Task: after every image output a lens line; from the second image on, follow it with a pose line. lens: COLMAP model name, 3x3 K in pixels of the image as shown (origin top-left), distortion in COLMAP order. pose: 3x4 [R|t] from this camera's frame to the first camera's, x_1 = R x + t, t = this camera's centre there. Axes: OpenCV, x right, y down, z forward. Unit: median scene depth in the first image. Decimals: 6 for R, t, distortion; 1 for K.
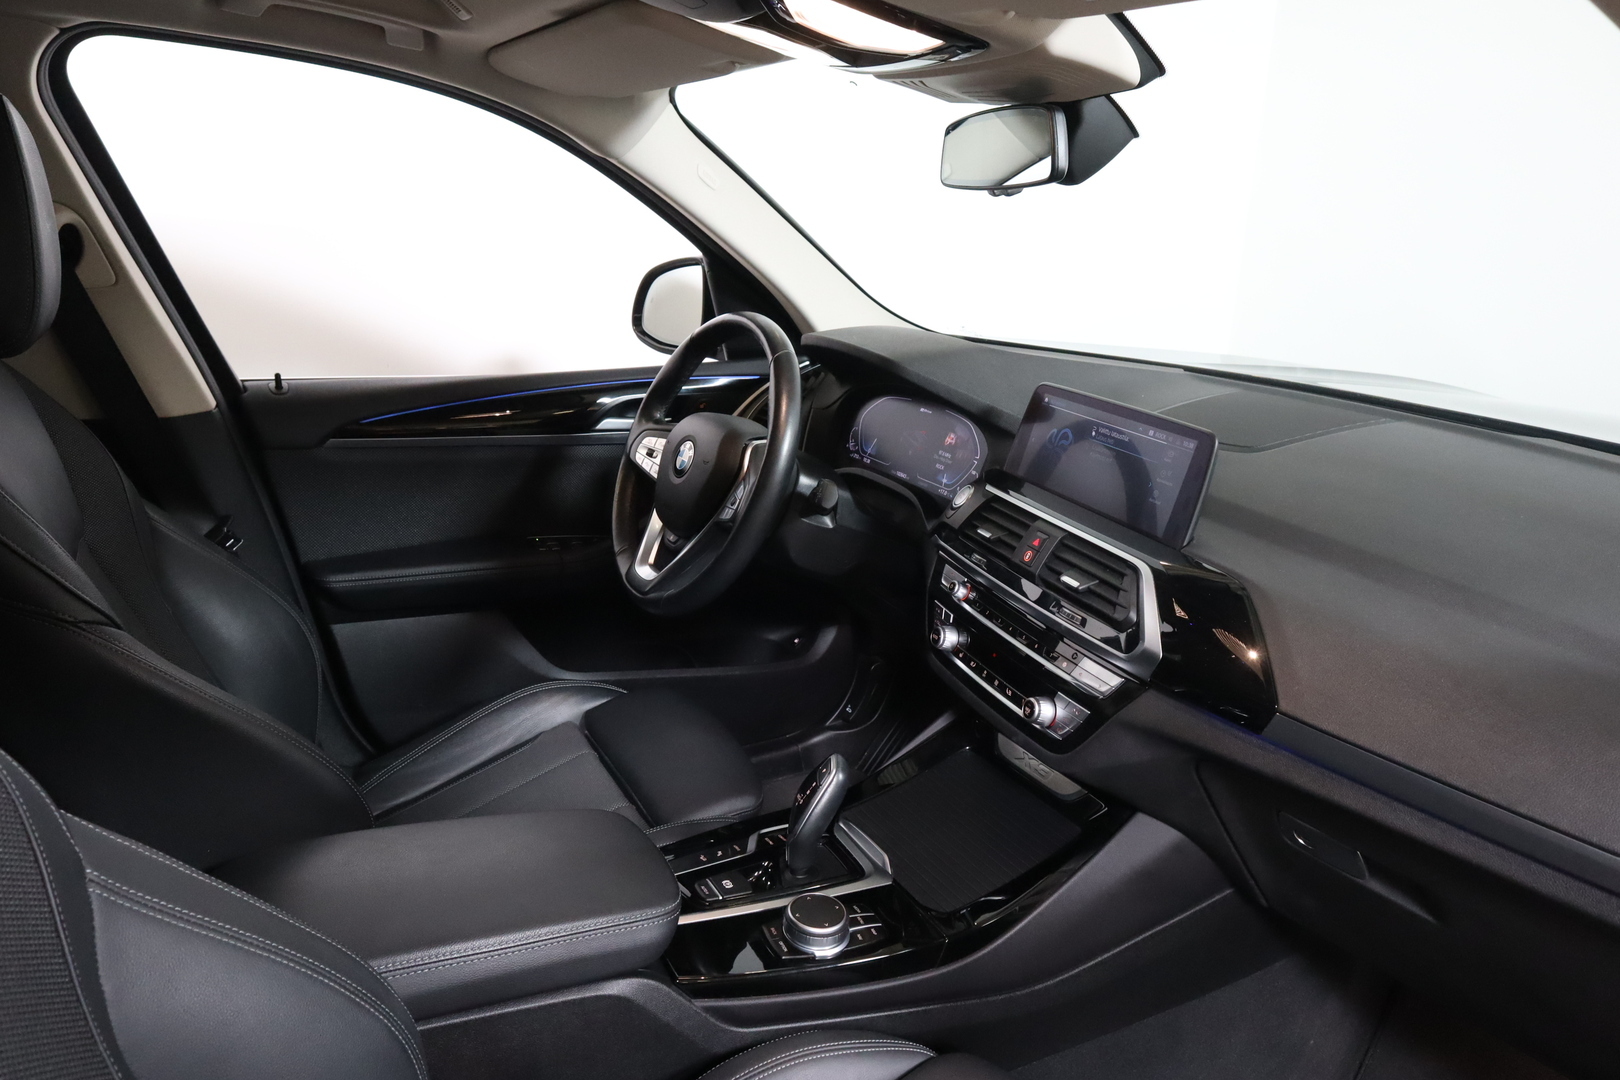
lens RADIAL K [[1090.6, 0, 810.0], [0, 1090.6, 540.0], [0, 0, 1]] dist [-0.003012, -0.003822]
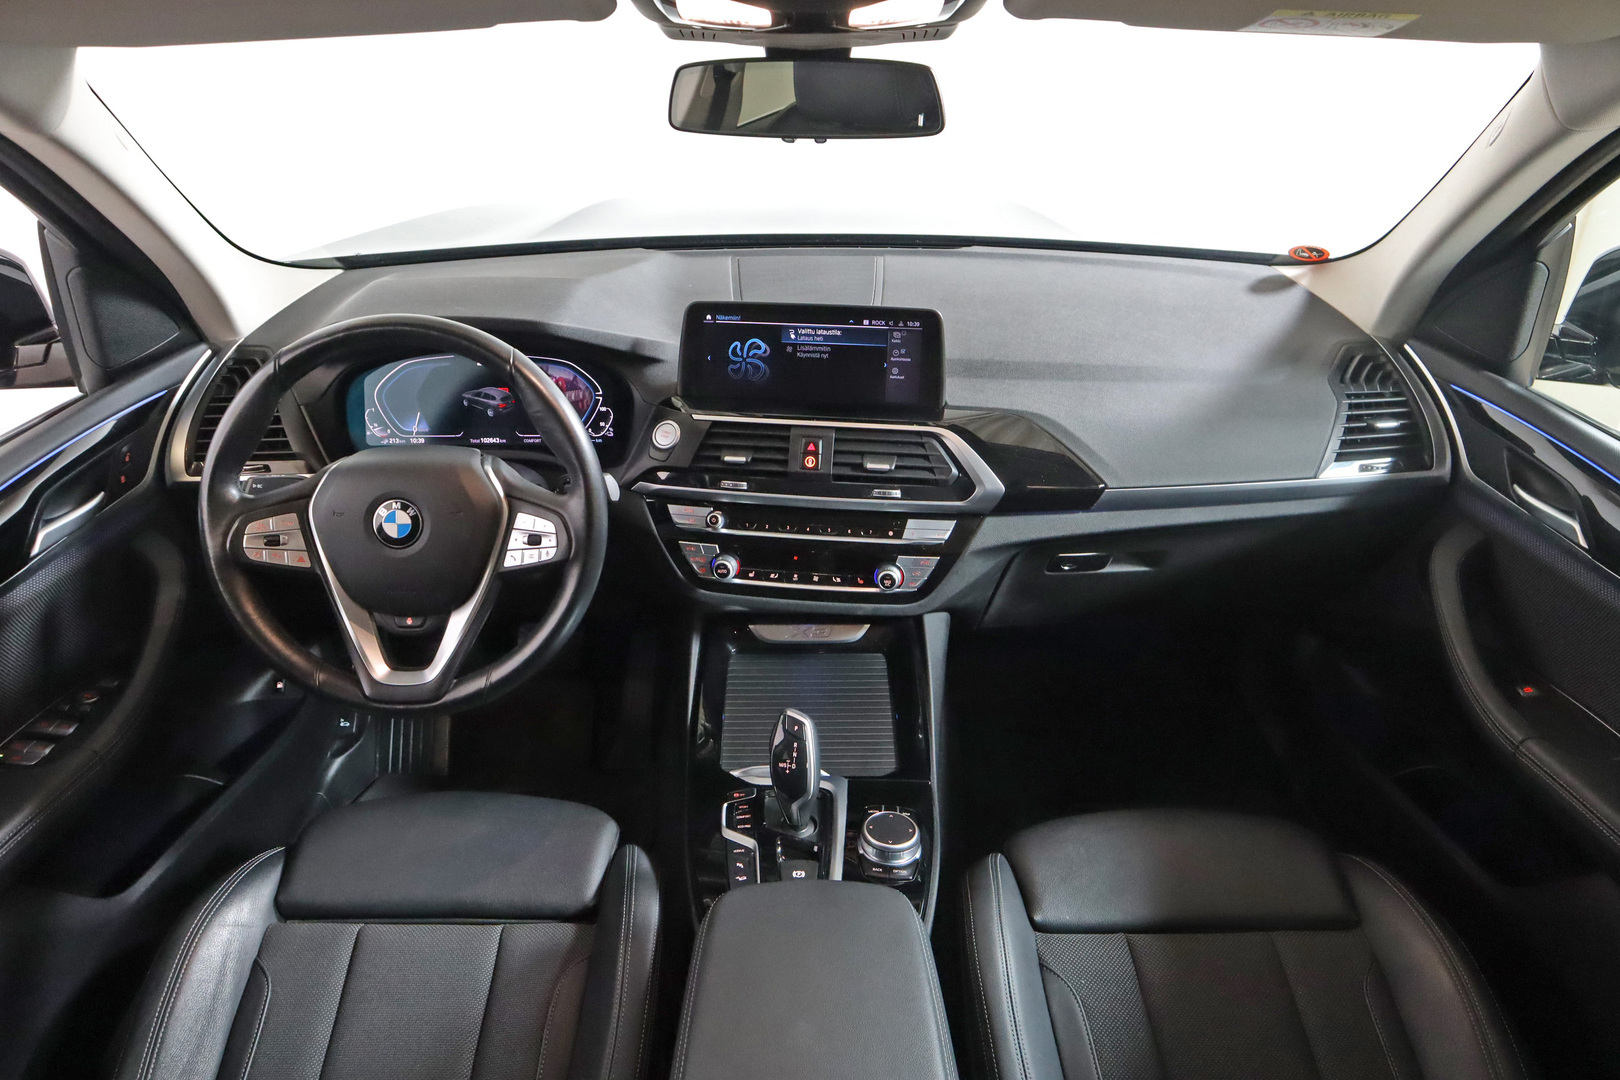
lens RADIAL K [[1090.6, 0, 810.0], [0, 1090.6, 540.0], [0, 0, 1]] dist [-0.003012, -0.003822]
pose [[0.497587, -0.437921, 0.748754, -0.652576], [0.283255, 0.897914, 0.336922, -0.282407], [-0.819862, 0.044440, 0.570834, 0.372738]]
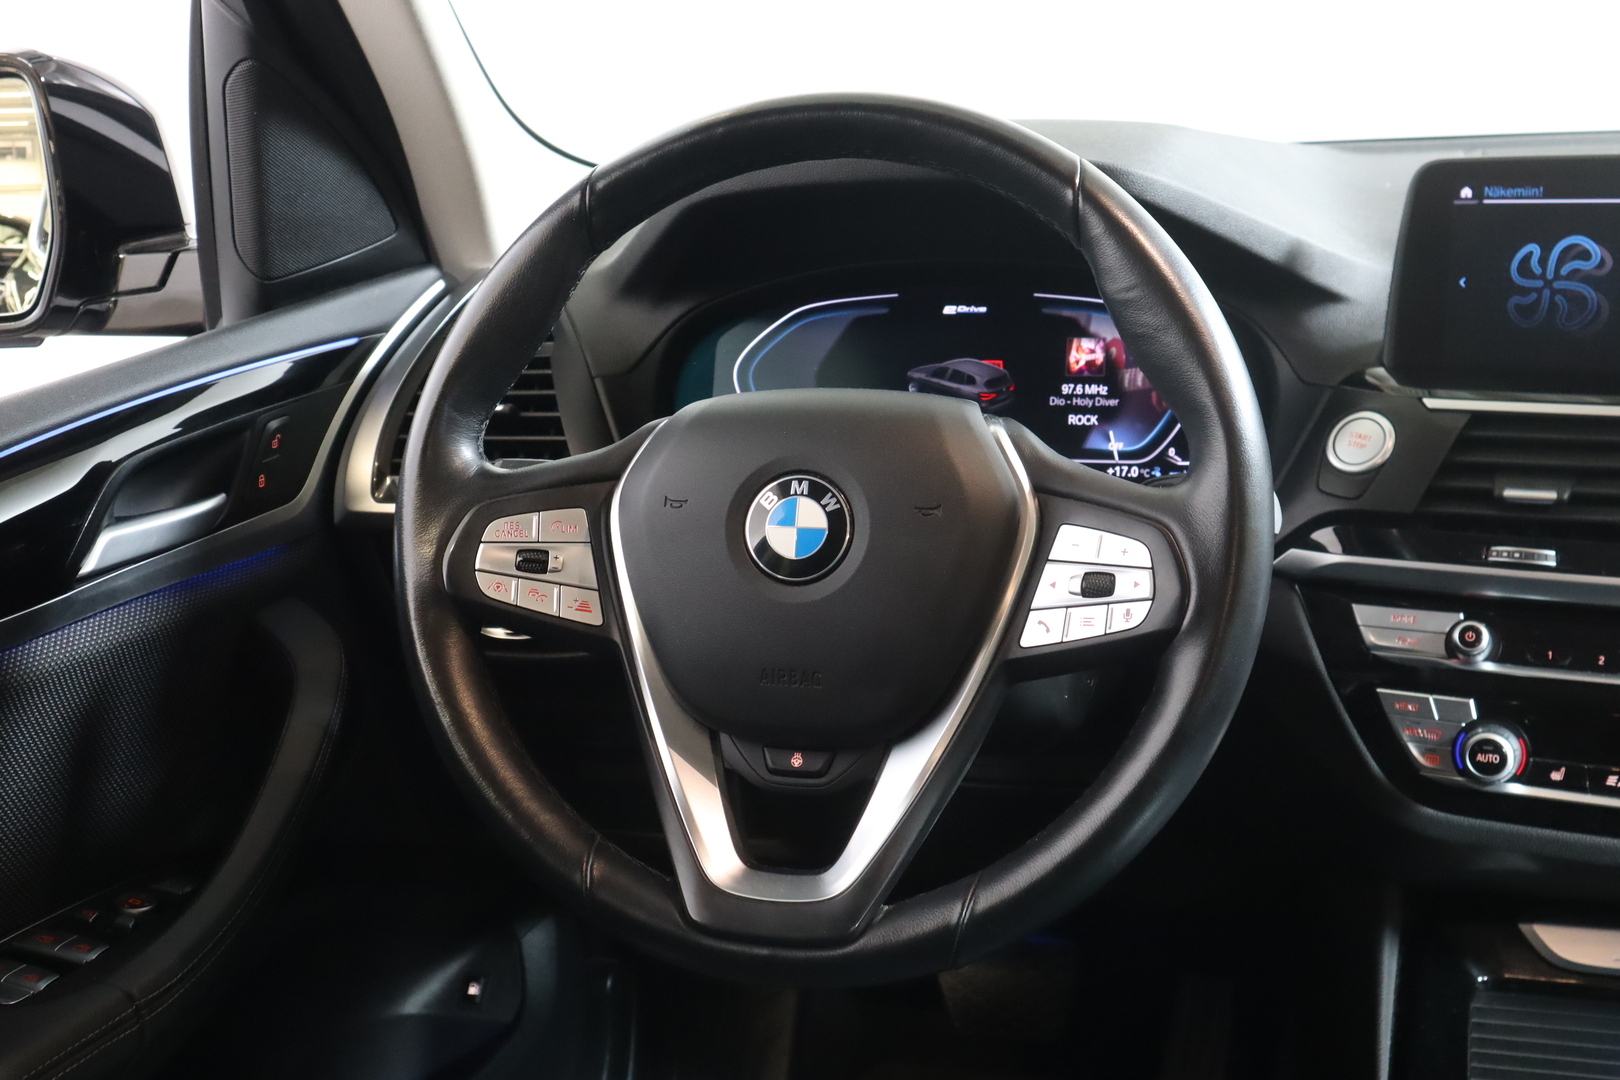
lens RADIAL K [[1987.6, 0, 810.0], [0, 1987.6, 540.0], [0, 0, 1]] dist [-0.006636, 0.001423]
pose [[0.719655, -0.250641, 0.647515, -0.612724], [0.280641, 0.958003, 0.058918, -0.125307], [-0.635089, 0.139318, 0.759771, 0.608379]]
